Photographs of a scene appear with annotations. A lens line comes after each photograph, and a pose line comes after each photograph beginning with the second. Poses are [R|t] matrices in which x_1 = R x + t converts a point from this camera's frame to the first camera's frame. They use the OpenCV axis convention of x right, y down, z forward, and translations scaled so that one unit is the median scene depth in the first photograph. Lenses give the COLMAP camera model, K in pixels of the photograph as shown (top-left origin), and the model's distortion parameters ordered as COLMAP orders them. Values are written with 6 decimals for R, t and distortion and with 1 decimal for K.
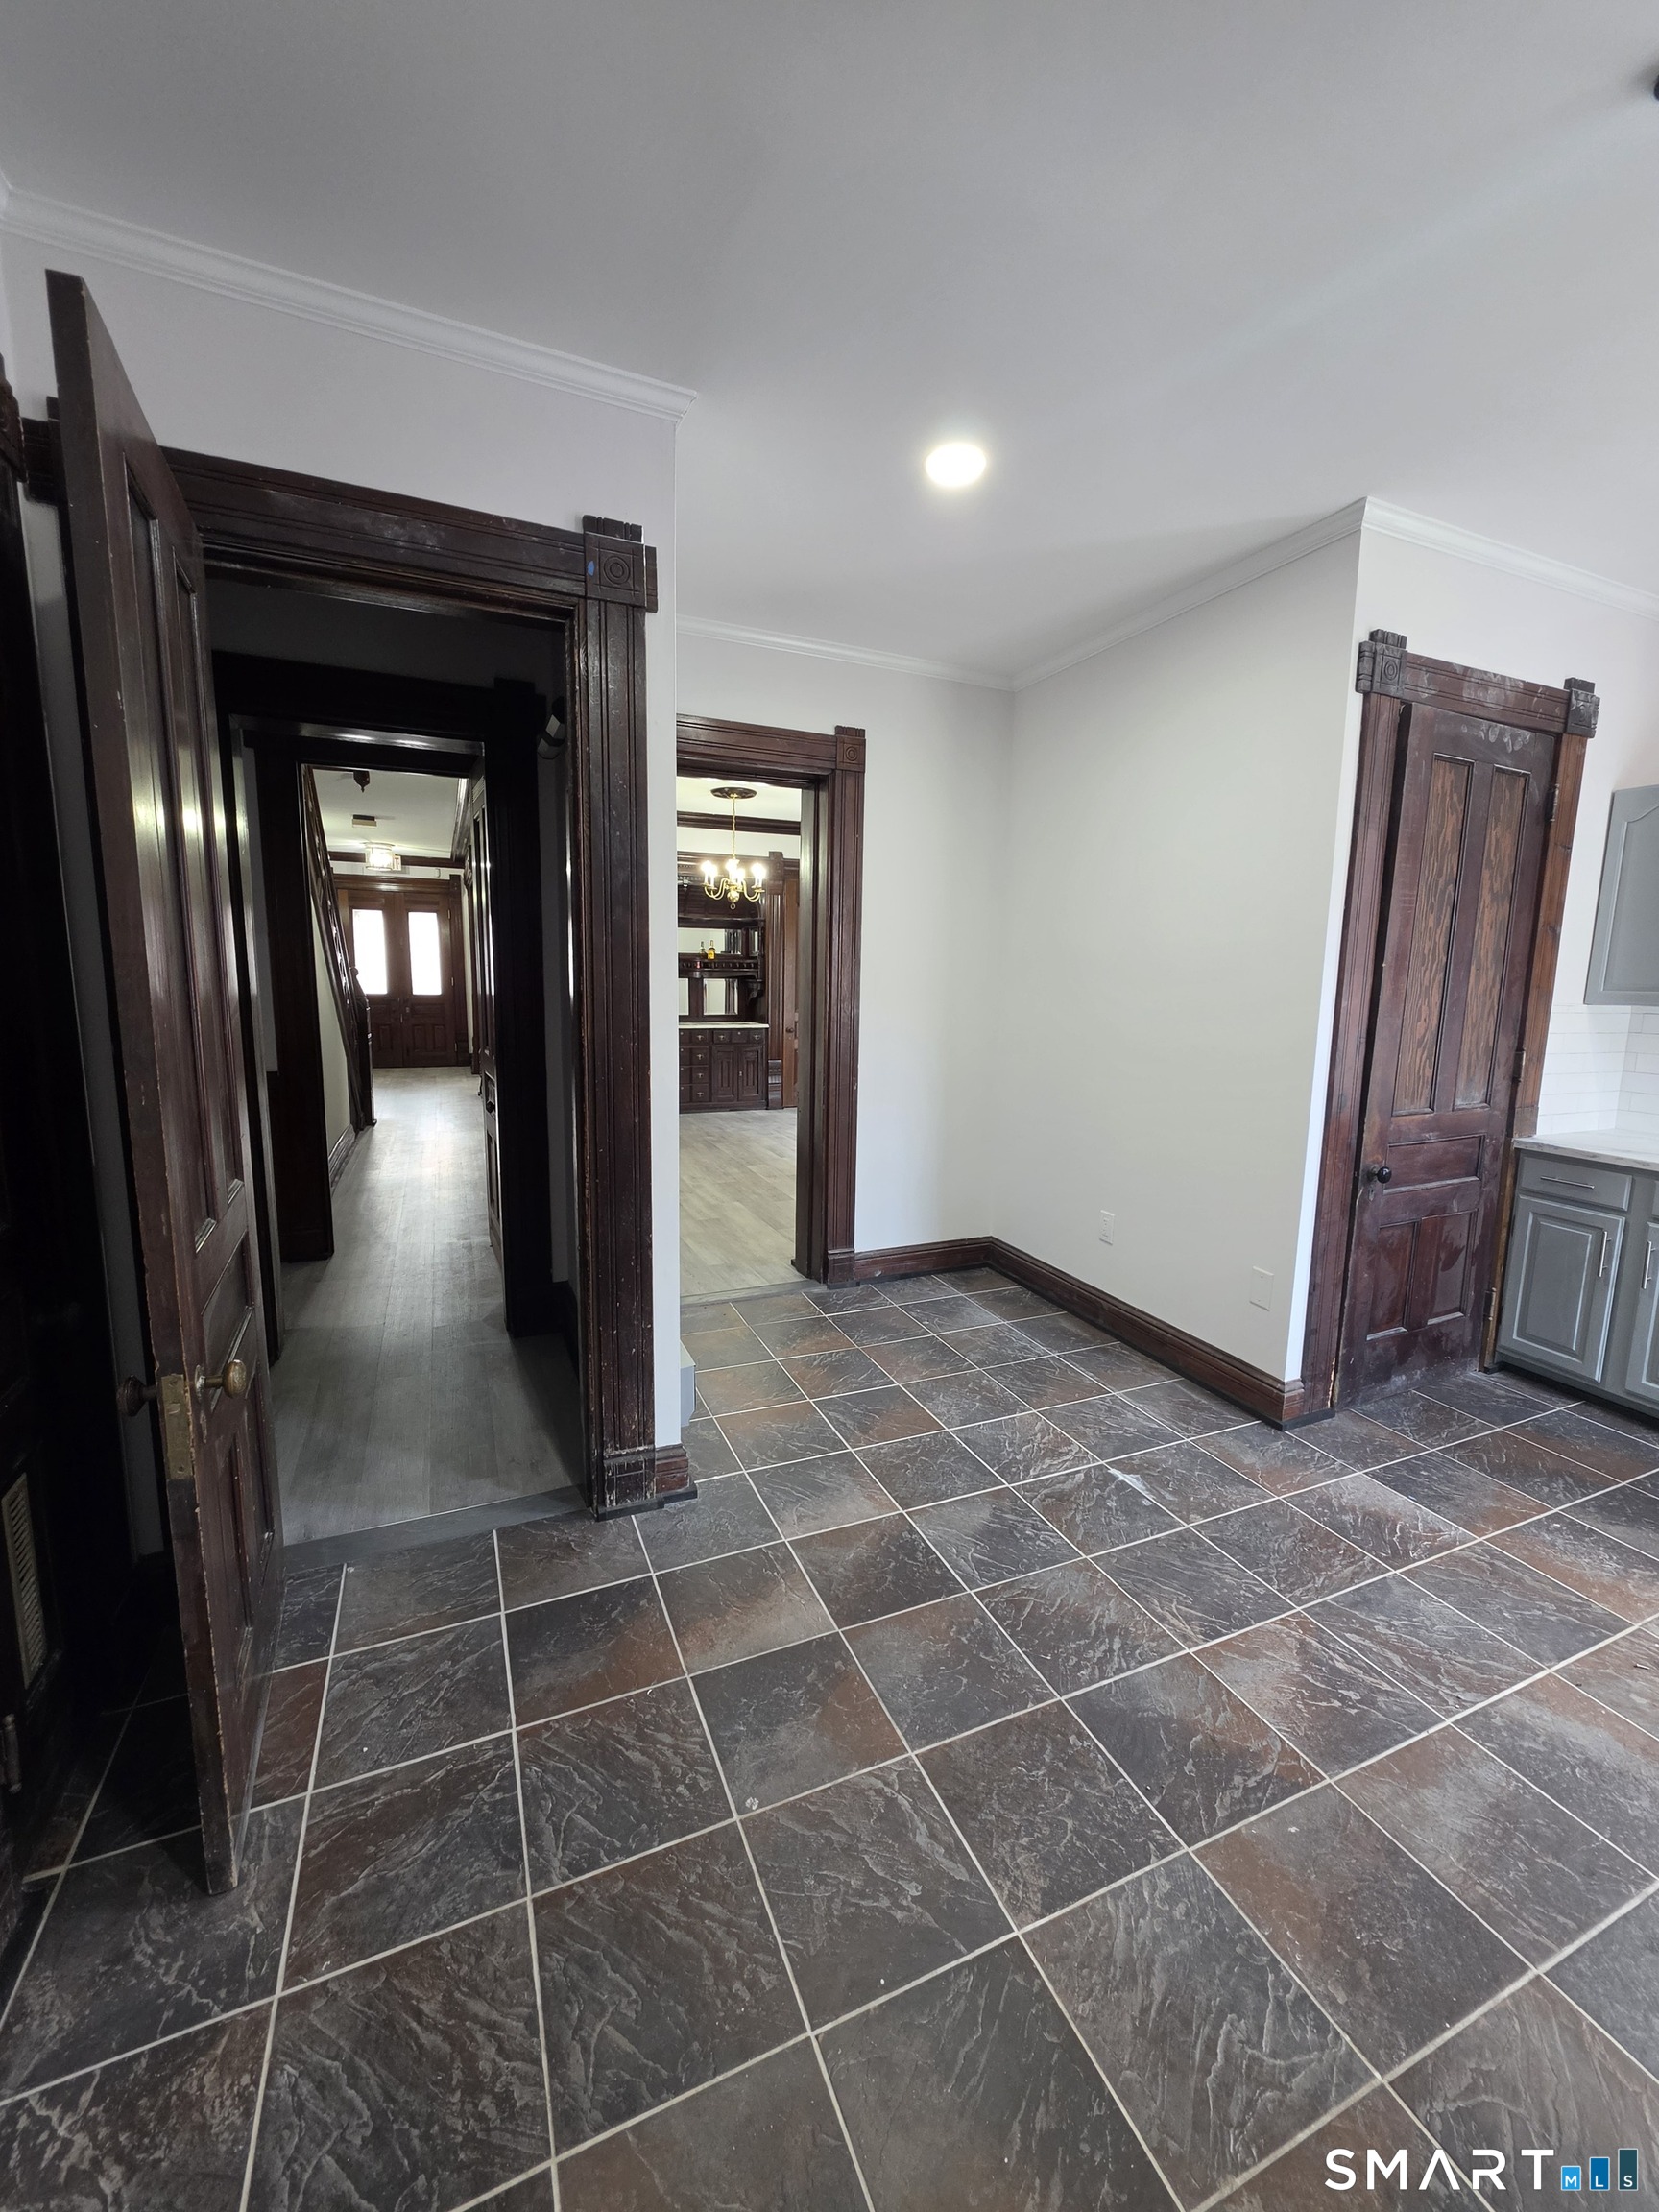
lens RADIAL K [[885.8, 0, 829.5], [0, 885.8, 1106.0], [0, 0, 1]] dist [-0.004263, -0.000286]
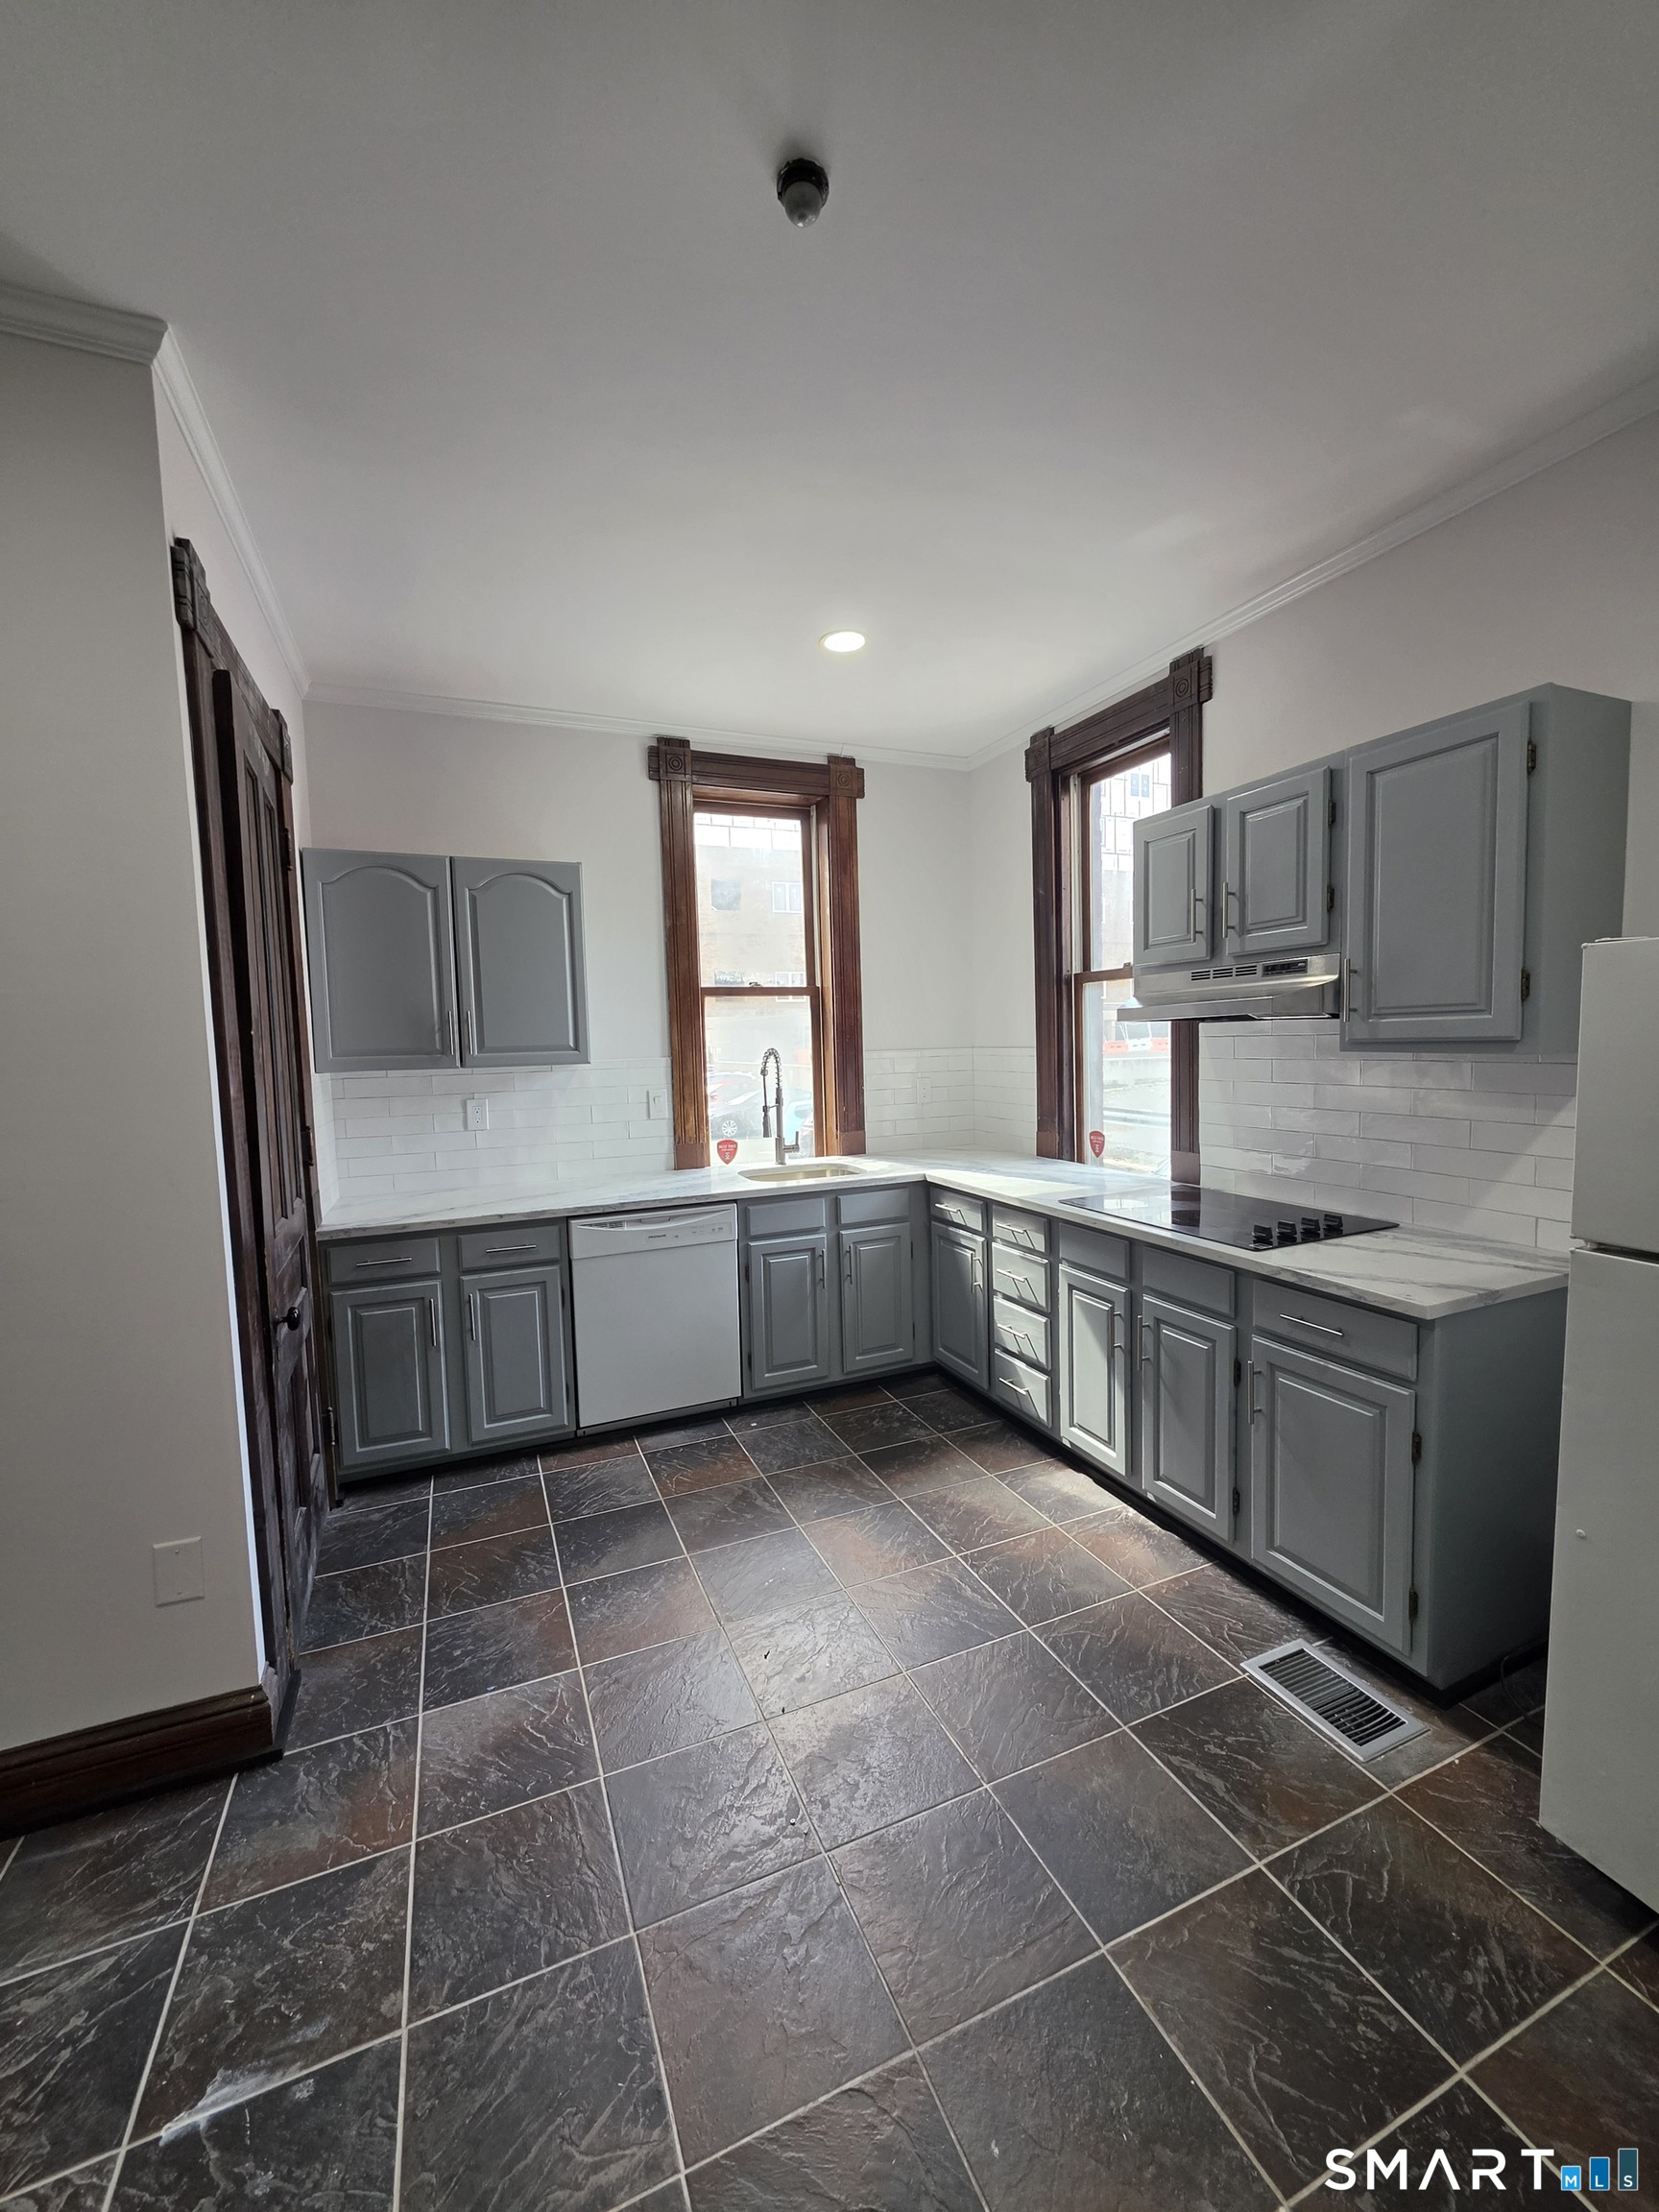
lens RADIAL K [[883.0, 0, 843.0], [0, 883.0, 1099.9], [0, 0, 1]] dist [-0.001440, 0.000170]
pose [[-0.004144, -0.085813, 0.996303, -0.091071], [0.170307, 0.981695, 0.085264, -0.092362], [-0.985382, 0.170030, 0.010546, 0.577609]]
